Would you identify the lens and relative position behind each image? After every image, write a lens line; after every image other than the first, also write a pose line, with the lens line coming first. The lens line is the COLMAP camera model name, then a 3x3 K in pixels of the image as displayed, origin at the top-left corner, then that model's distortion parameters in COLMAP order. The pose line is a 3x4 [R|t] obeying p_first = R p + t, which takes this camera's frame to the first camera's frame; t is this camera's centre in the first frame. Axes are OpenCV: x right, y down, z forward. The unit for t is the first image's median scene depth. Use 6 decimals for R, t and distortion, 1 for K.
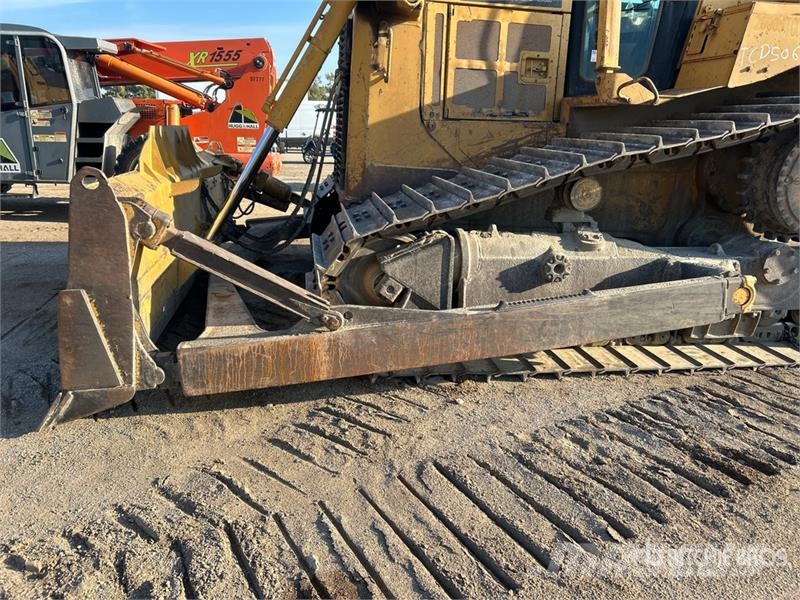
lens RADIAL K [[618.7, 0, 394.0], [0, 618.7, 303.4], [0, 0, 1]] dist [0.041560, -0.038469]
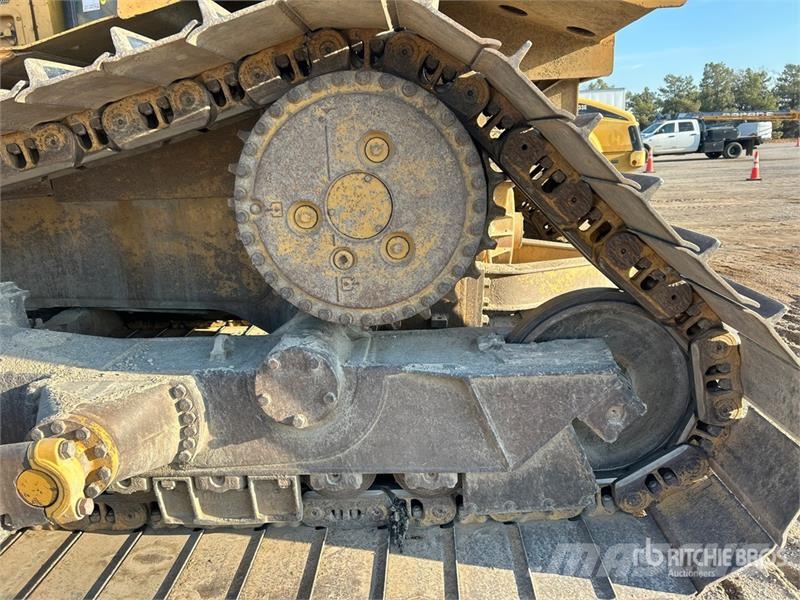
lens RADIAL K [[618.7, 0, 394.0], [0, 618.7, 303.4], [0, 0, 1]] dist [0.041560, -0.038469]
pose [[0.978549, -0.018429, -0.205189, 0.734715], [0.012296, 0.999440, -0.031126, -0.101465], [0.205647, 0.027935, 0.978227, 0.520017]]
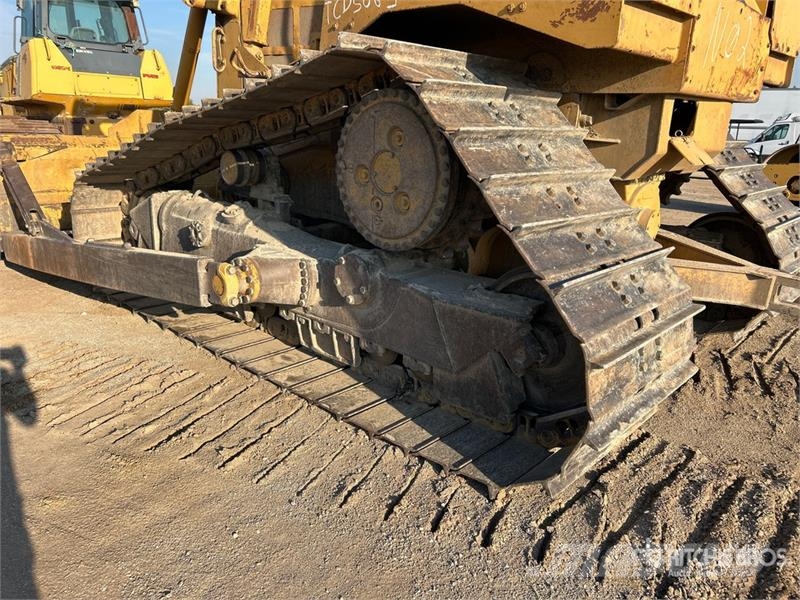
lens RADIAL K [[603.0, 0, 403.7], [0, 603.0, 298.6], [0, 0, 1]] dist [0.049686, -0.056175]
pose [[0.622663, 0.217892, -0.751541, 1.142802], [-0.240431, 0.967261, 0.081234, -0.105710], [0.744636, 0.130112, 0.654666, 0.525473]]
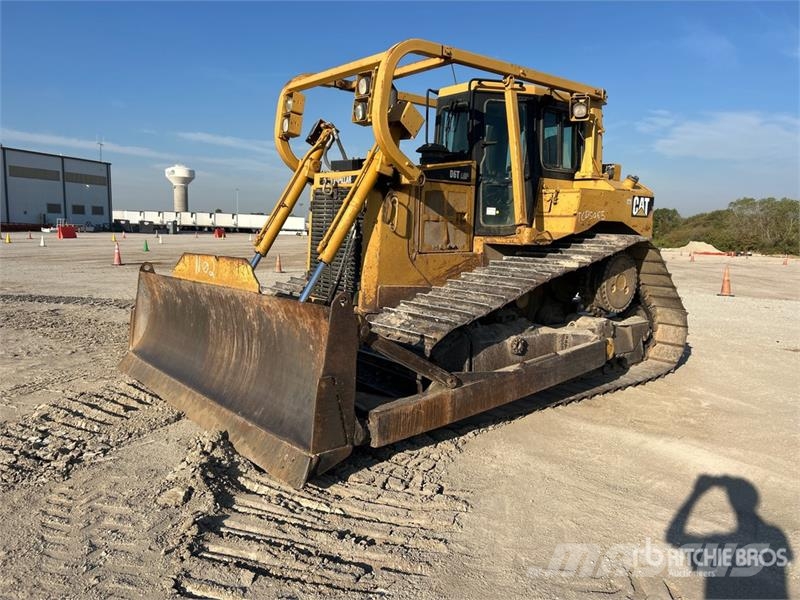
lens RADIAL K [[618.7, 0, 394.0], [0, 618.7, 303.4], [0, 0, 1]] dist [0.041560, -0.038469]
pose [[0.870588, -0.069029, 0.487146, -0.695414], [0.139336, 0.984166, -0.109552, -0.027100], [-0.471871, 0.163252, 0.866422, -0.221515]]
